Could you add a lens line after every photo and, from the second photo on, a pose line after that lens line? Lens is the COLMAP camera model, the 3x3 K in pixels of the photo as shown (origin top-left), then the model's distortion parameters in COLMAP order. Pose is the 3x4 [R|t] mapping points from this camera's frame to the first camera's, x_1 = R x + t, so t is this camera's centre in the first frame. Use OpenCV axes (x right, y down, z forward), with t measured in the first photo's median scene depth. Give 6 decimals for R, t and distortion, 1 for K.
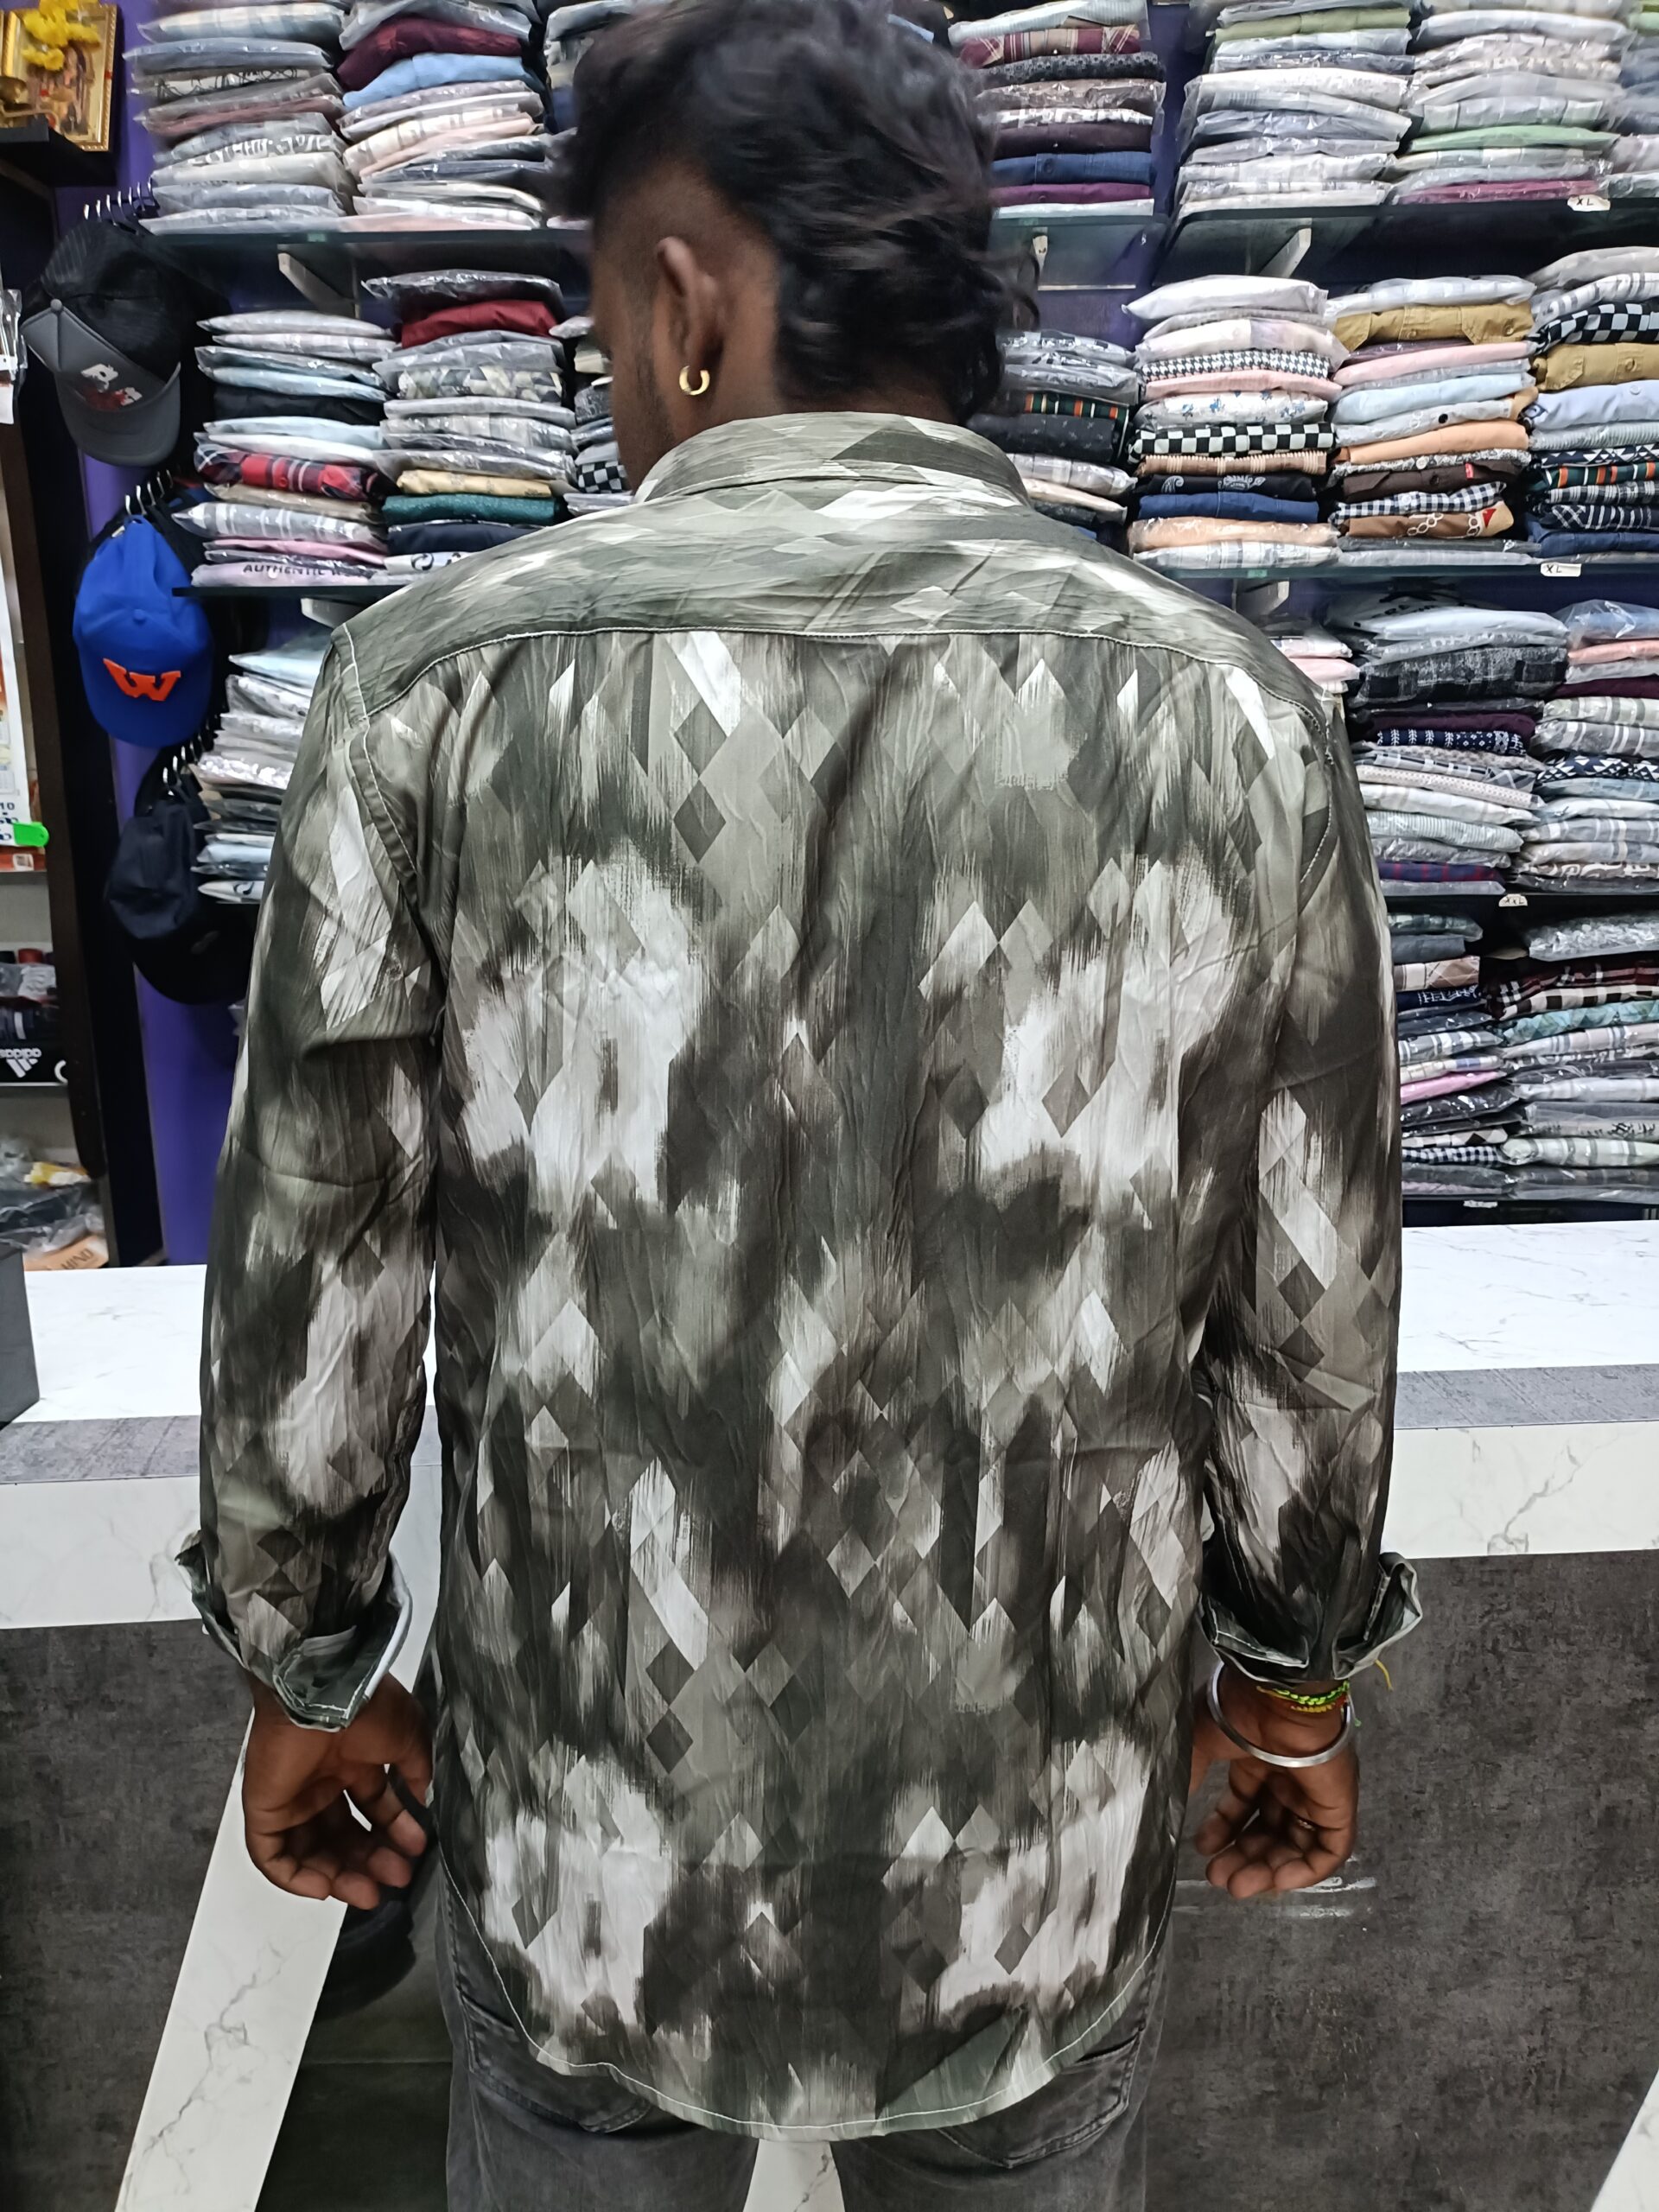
lens RADIAL K [[1601.8, 0, 829.8], [0, 1601.8, 1118.2], [0, 0, 1]] dist [0.022665, -0.016585]
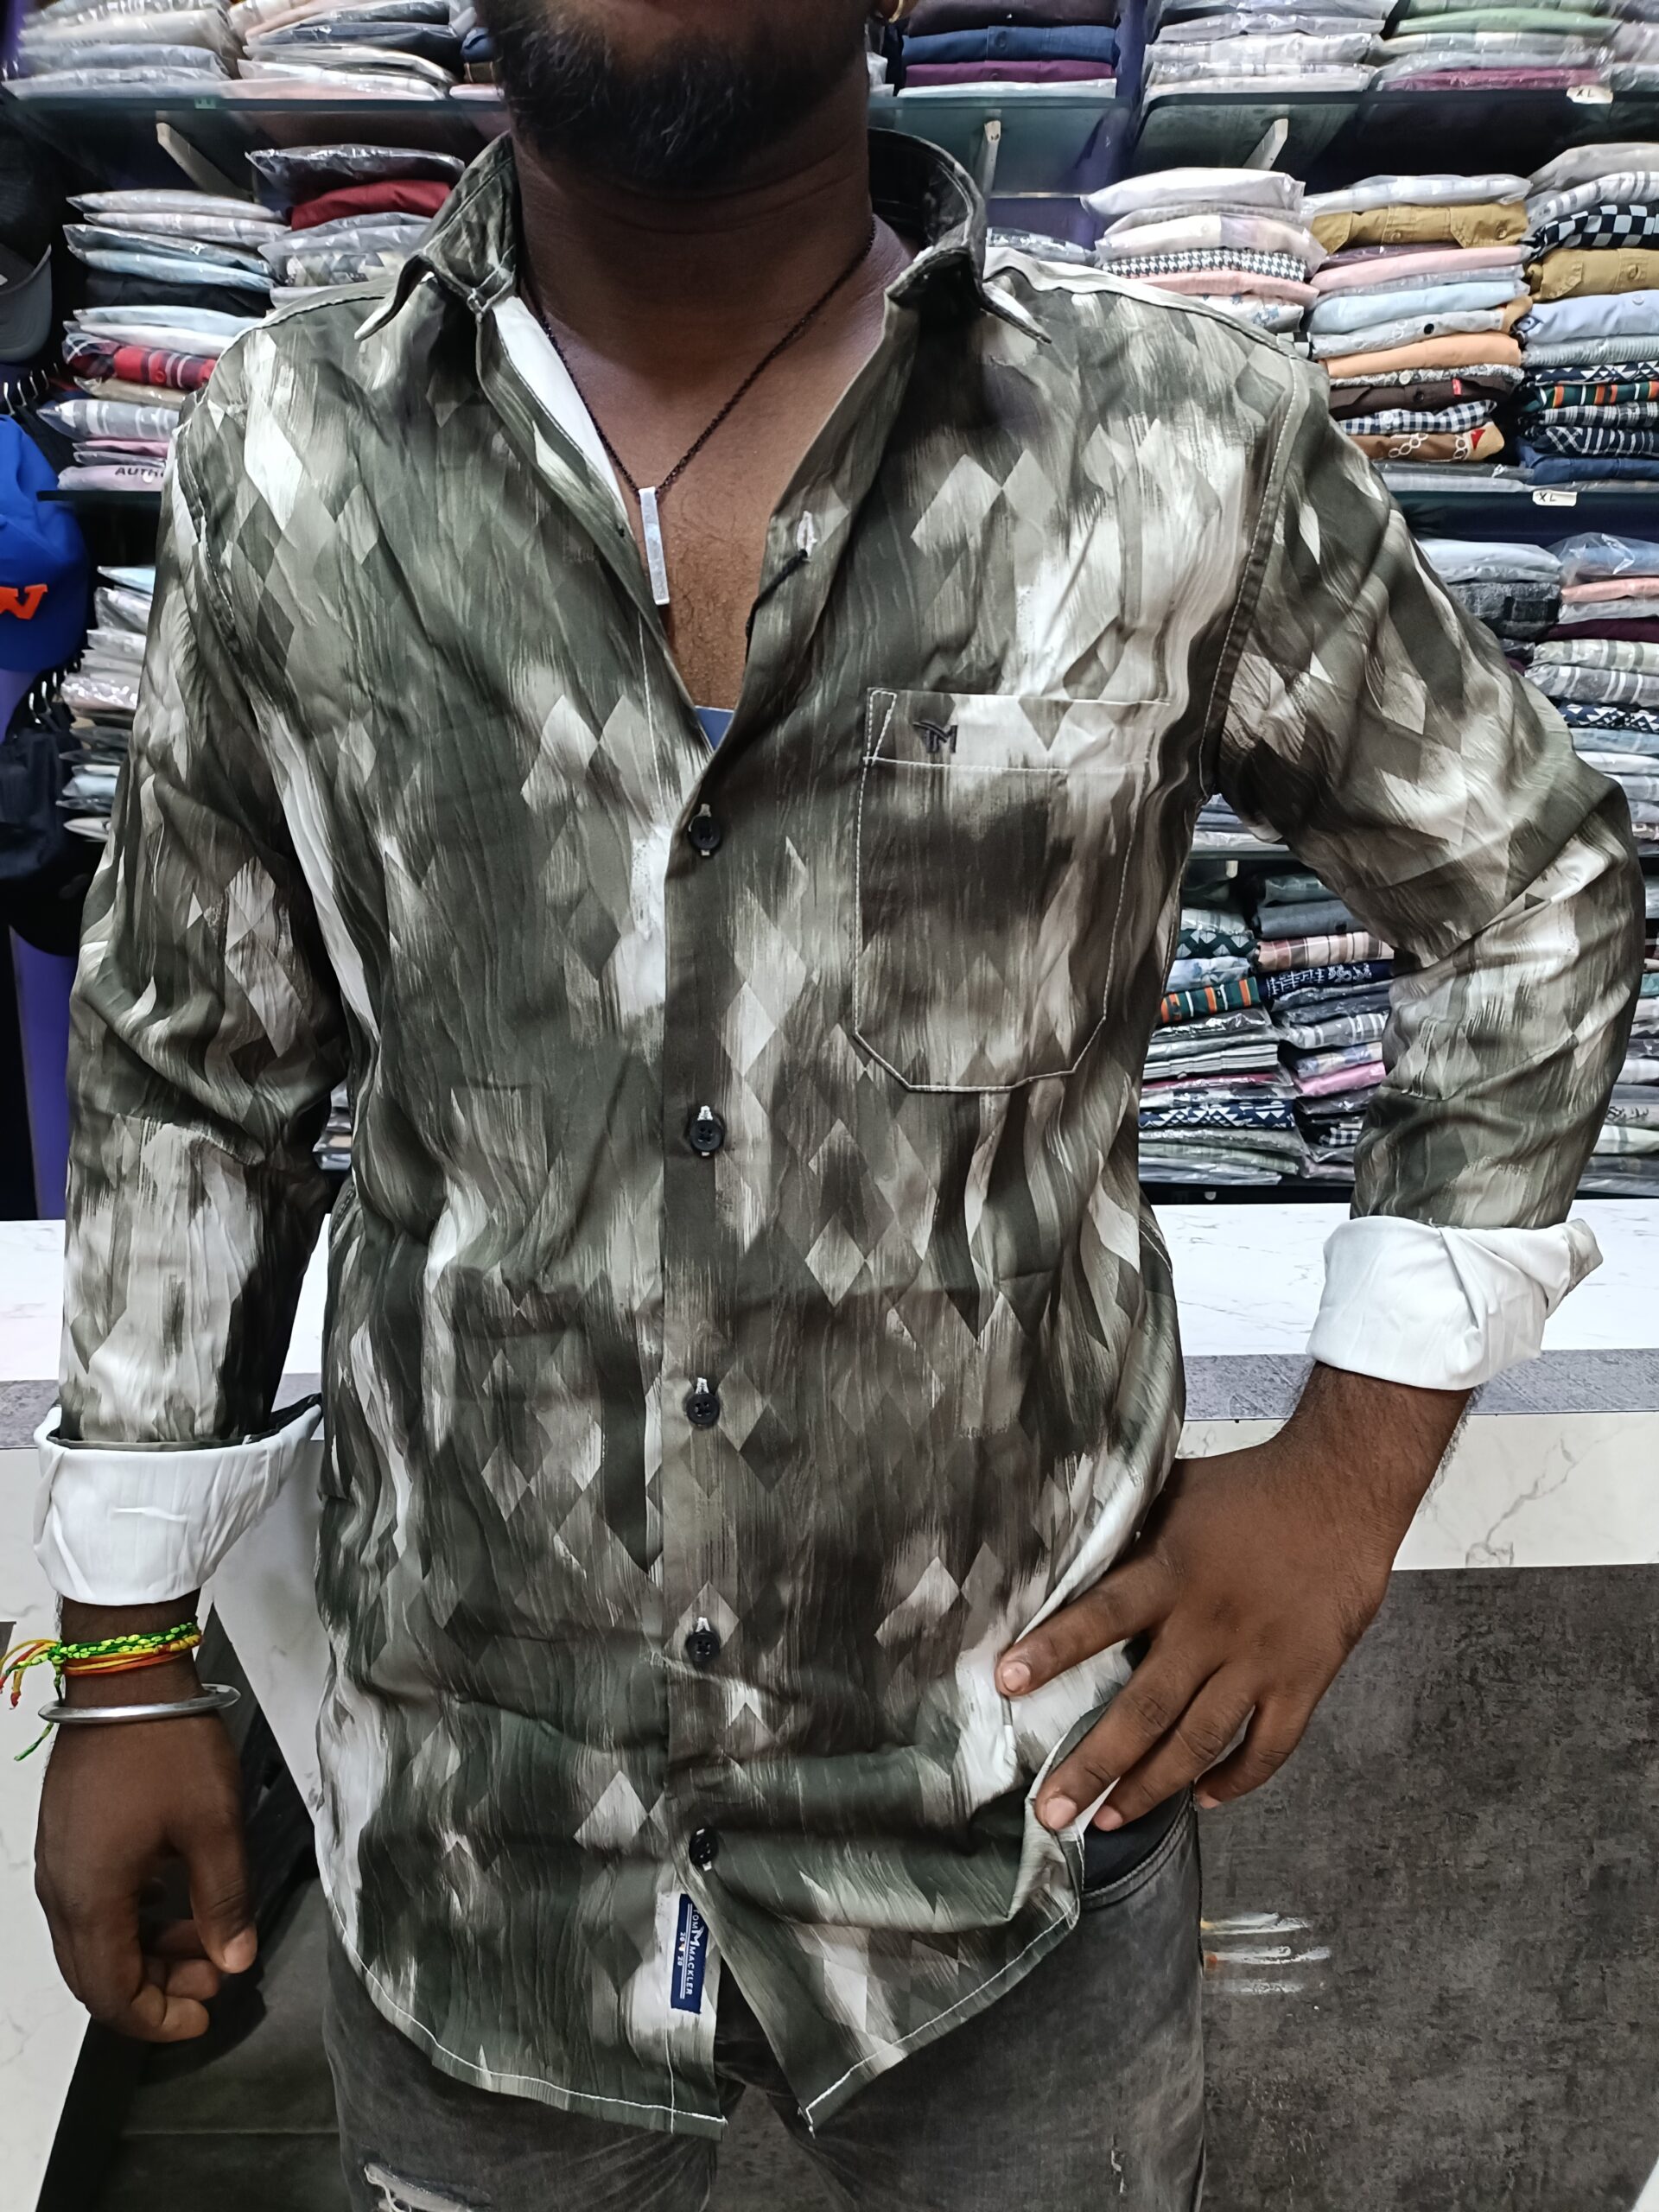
lens RADIAL K [[1601.8, 0, 828.8], [0, 1601.8, 1120.1], [0, 0, 1]] dist [0.022665, -0.016585]
pose [[0.999802, 0.015948, 0.011909, 0.035280], [-0.015825, 0.999821, -0.010404, 0.029557], [-0.012073, 0.010213, 0.999875, 0.091456]]
